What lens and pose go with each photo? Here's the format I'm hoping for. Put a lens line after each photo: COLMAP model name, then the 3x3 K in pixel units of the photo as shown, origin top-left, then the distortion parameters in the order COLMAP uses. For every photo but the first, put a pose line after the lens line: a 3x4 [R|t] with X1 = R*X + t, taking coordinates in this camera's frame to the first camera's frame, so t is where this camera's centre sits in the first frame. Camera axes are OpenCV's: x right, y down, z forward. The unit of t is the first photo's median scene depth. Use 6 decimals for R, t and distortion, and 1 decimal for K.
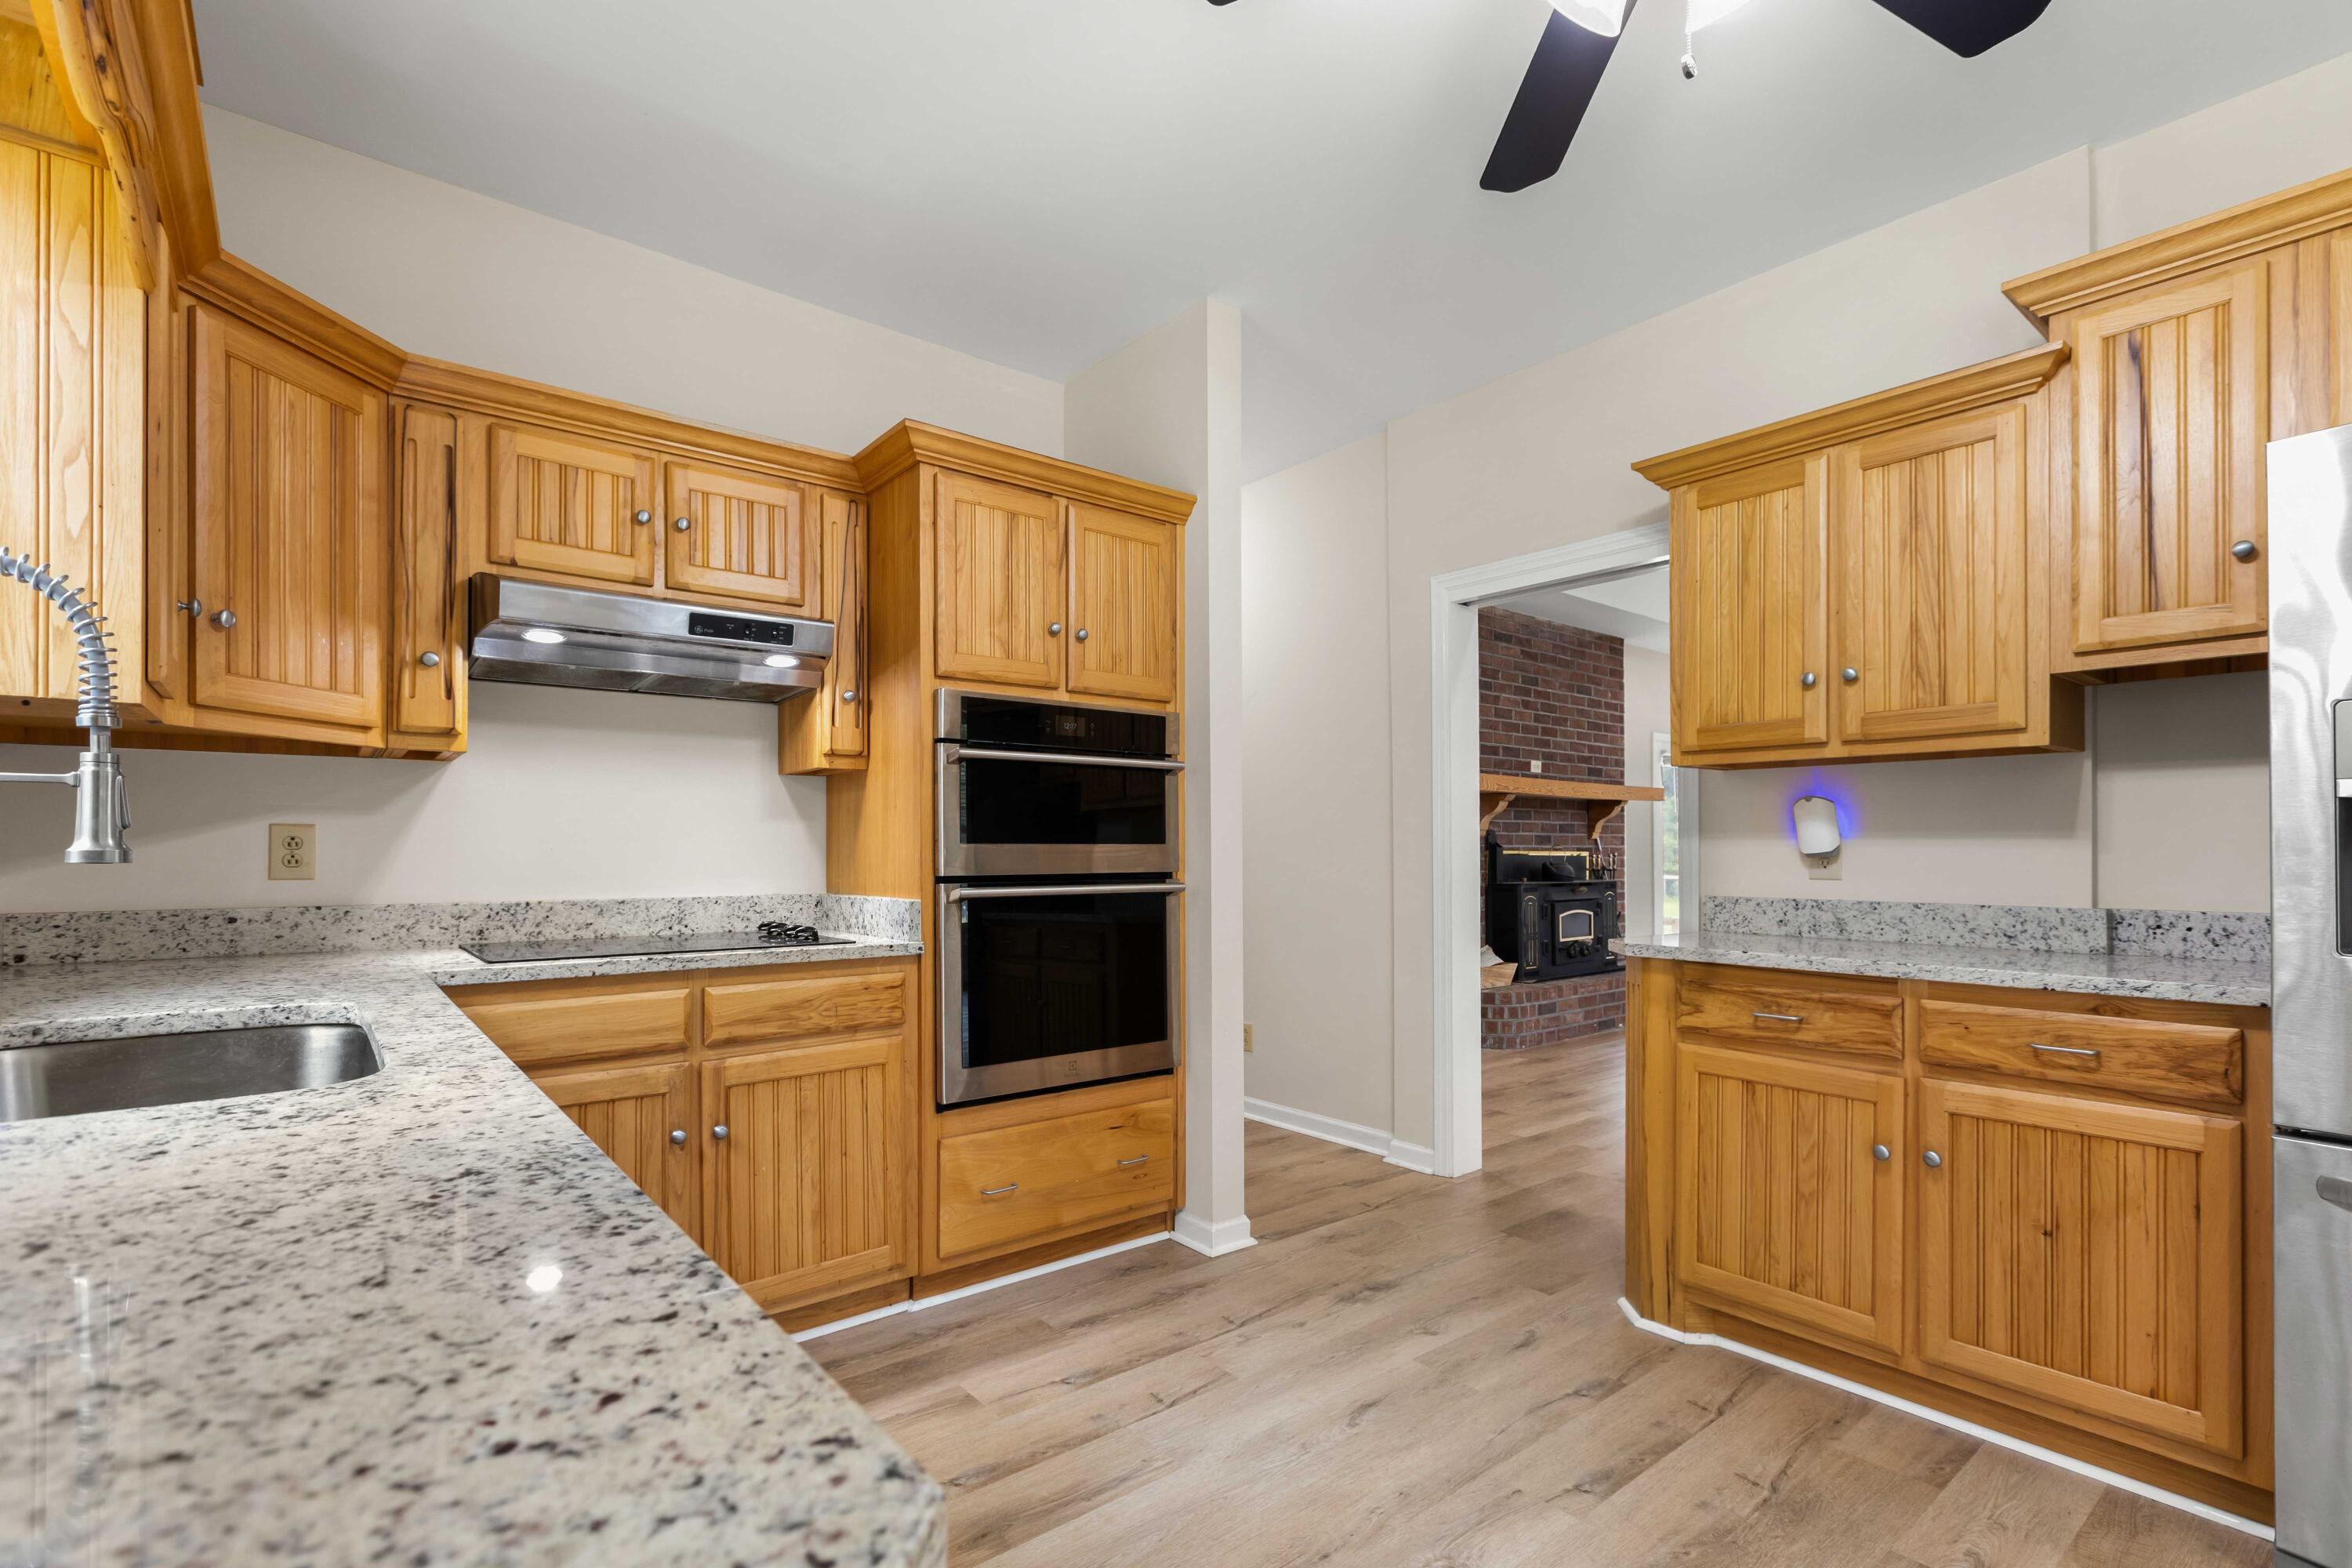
lens RADIAL K [[1071.4, 0, 1170.5], [0, 1071.4, 847.9], [0, 0, 1]] dist [-0.000333, 0.000623]
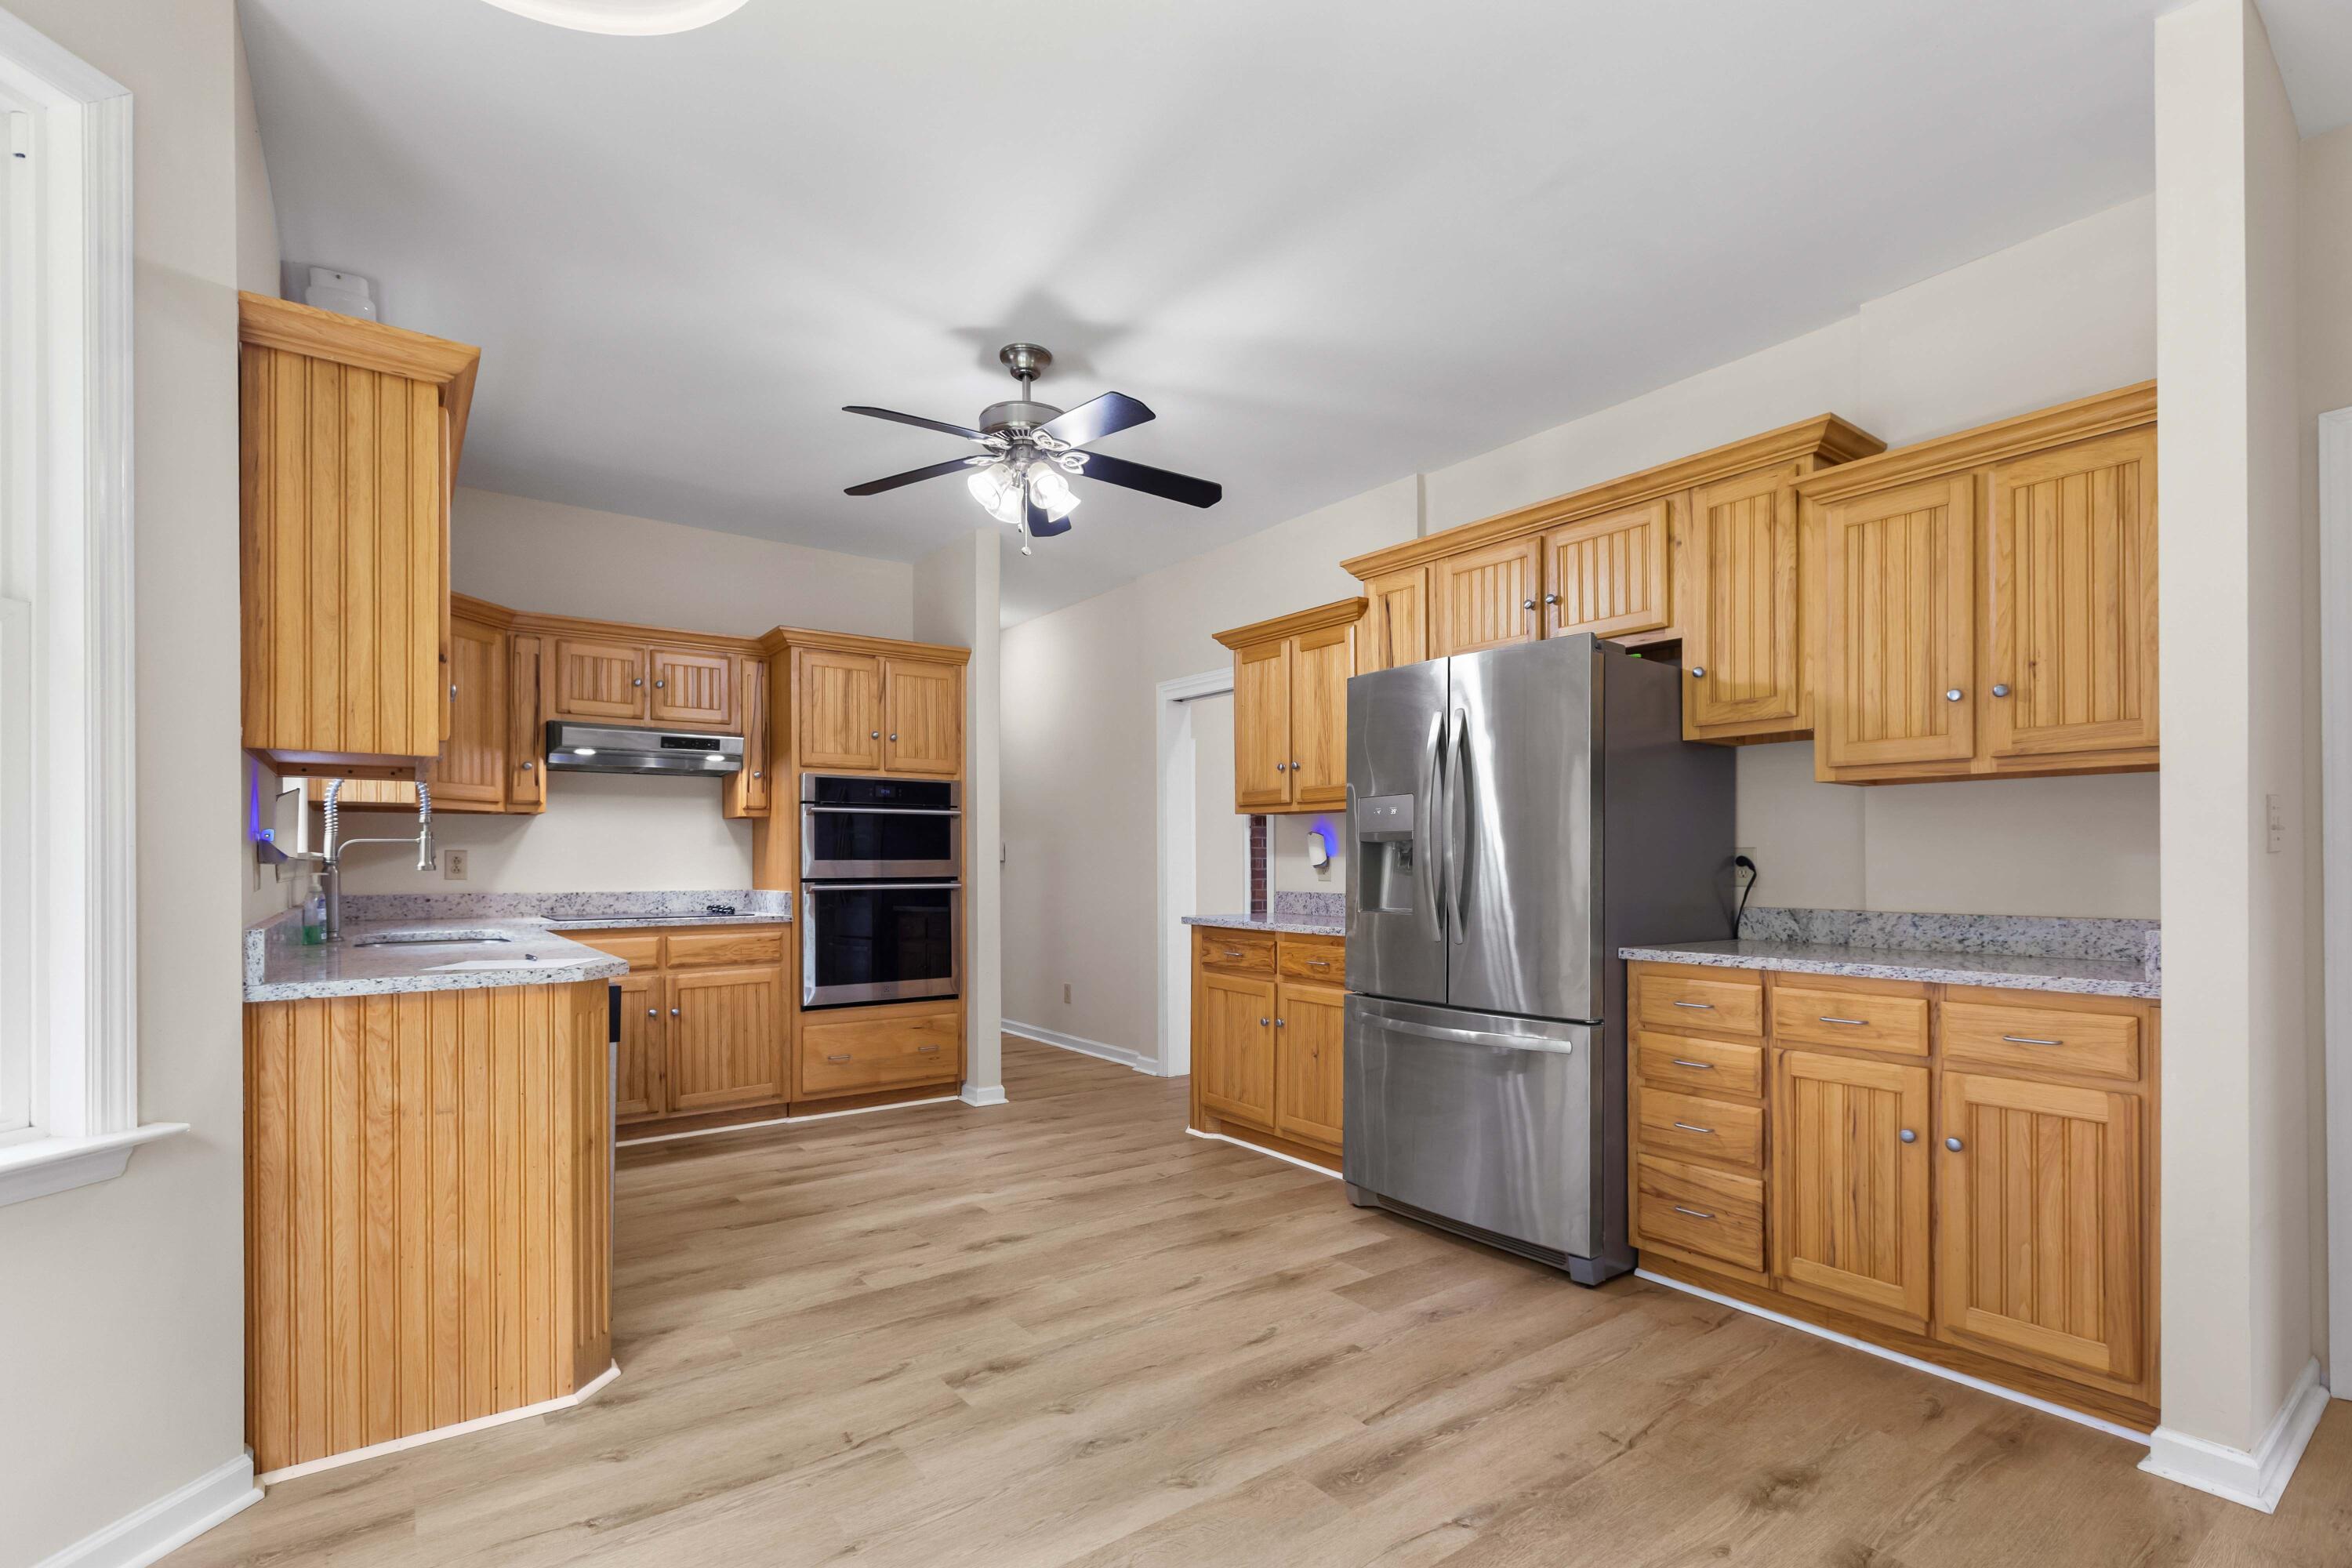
lens RADIAL K [[1080.7, 0, 1165.4], [0, 1080.7, 858.8], [0, 0, 1]] dist [0.000208, 0.000092]
pose [[0.998822, -0.000450, -0.048530, 0.478017], [0.000487, 1.000000, 0.000758, -0.007306], [0.048529, -0.000781, 0.998821, -0.770445]]
